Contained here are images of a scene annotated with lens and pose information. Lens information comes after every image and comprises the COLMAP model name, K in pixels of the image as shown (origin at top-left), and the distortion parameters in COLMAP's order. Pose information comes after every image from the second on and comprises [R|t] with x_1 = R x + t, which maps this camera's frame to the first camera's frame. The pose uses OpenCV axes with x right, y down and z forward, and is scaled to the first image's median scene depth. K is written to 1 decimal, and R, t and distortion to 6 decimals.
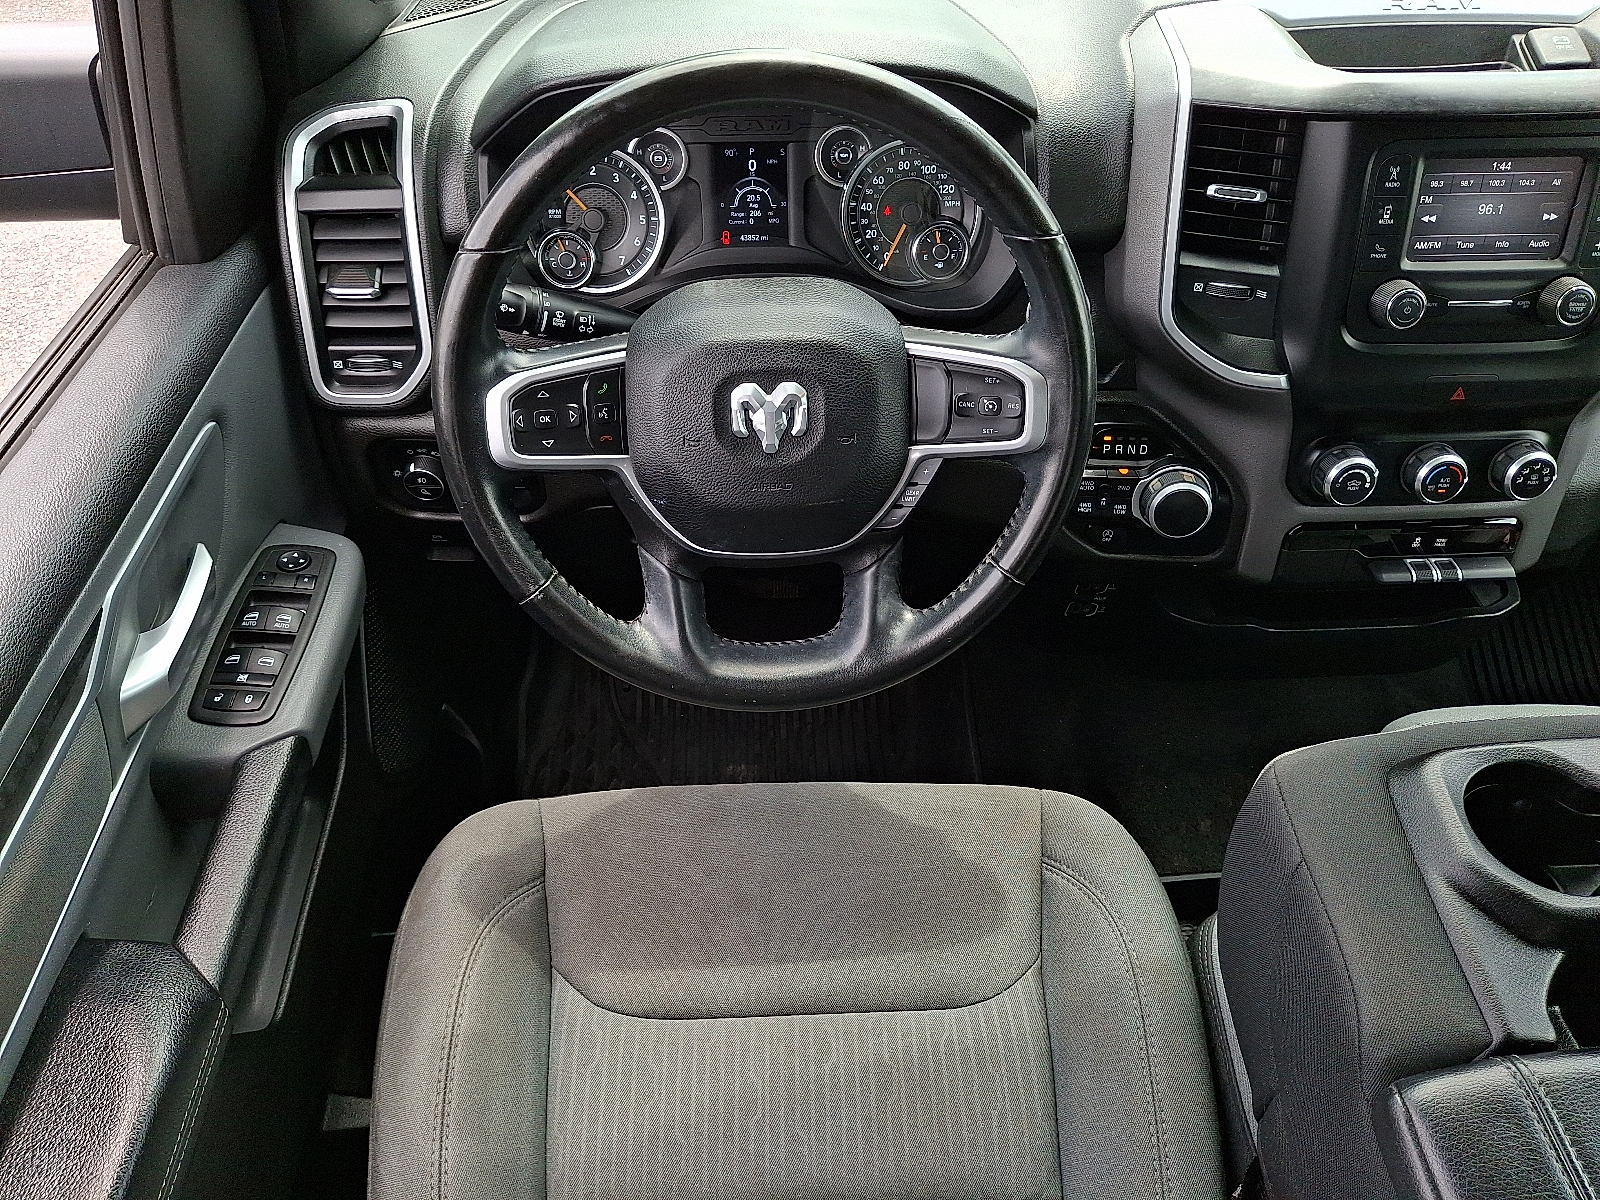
lens RADIAL K [[1171.8, 0, 793.8], [0, 1171.8, 578.0], [0, 0, 1]] dist [0.141149, -0.349305]
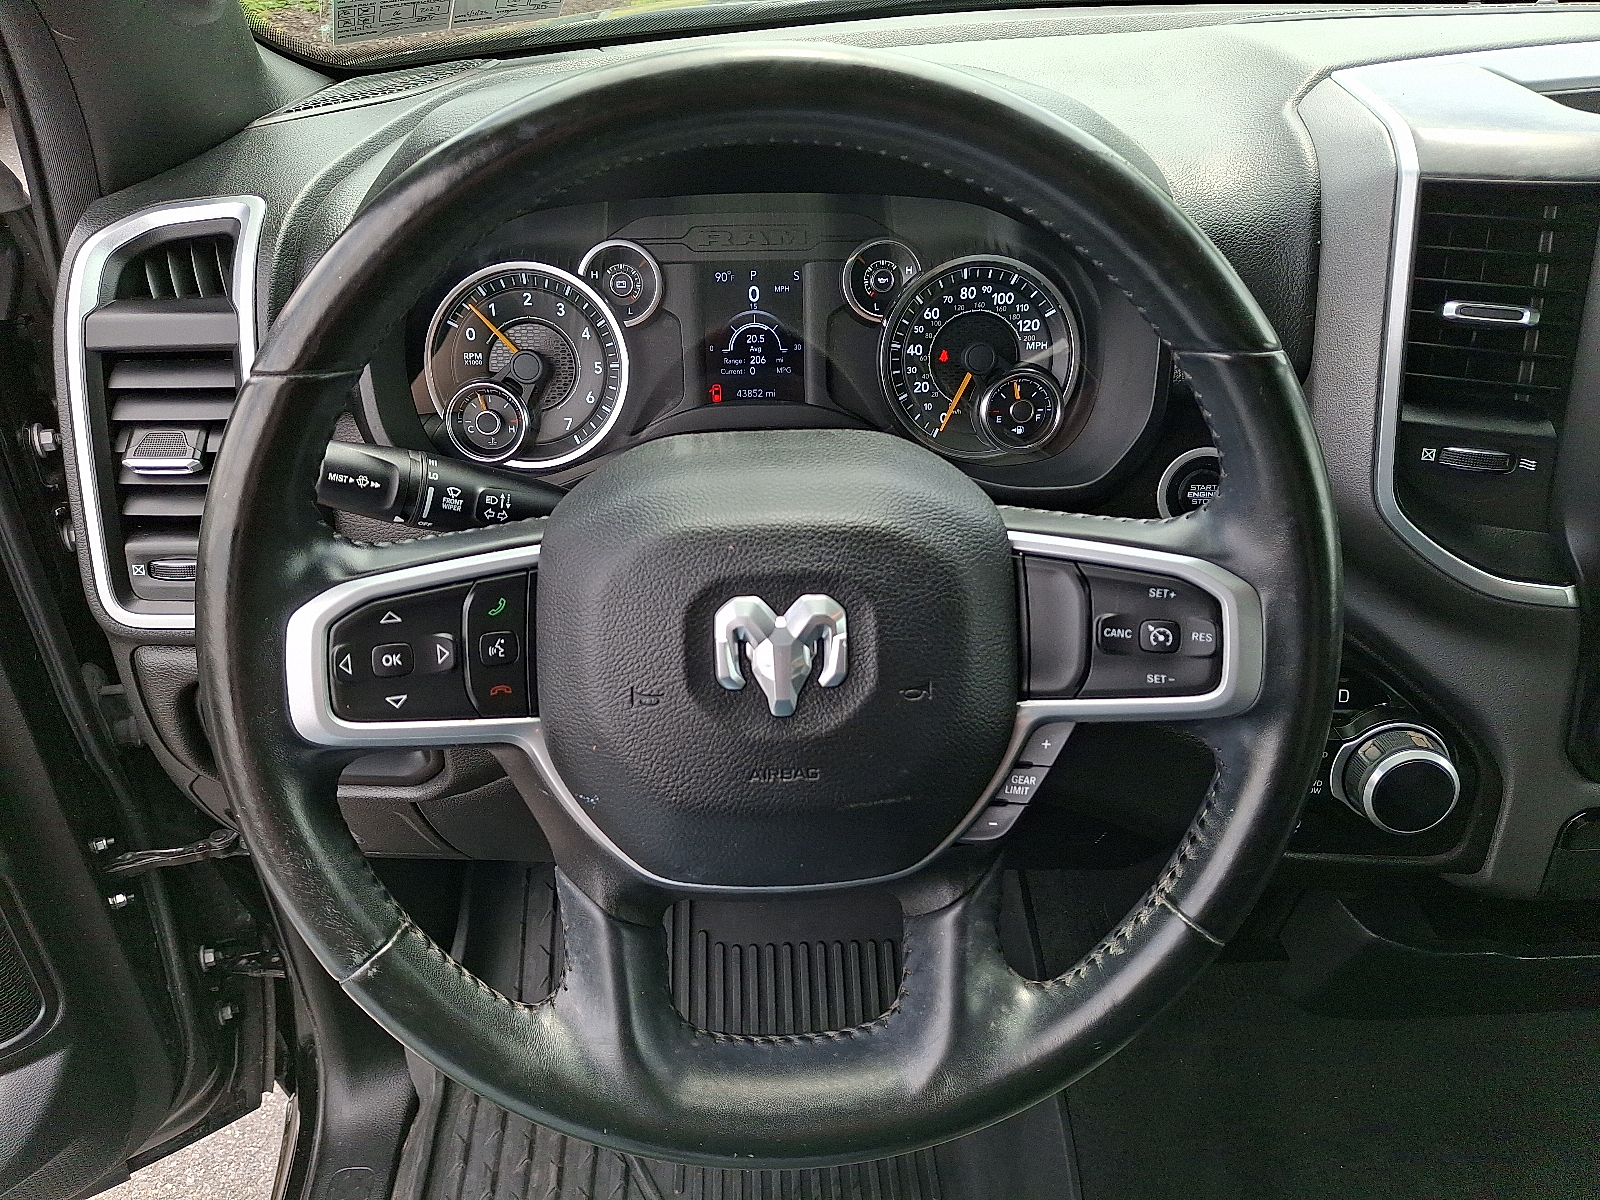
lens RADIAL K [[1171.8, 0, 793.8], [0, 1171.8, 578.0], [0, 0, 1]] dist [0.141149, -0.349305]
pose [[1.000000, -0.000098, 0.000803, -0.013749], [0.000235, 0.985022, -0.172428, -0.068701], [-0.000774, 0.172428, 0.985022, 0.391883]]
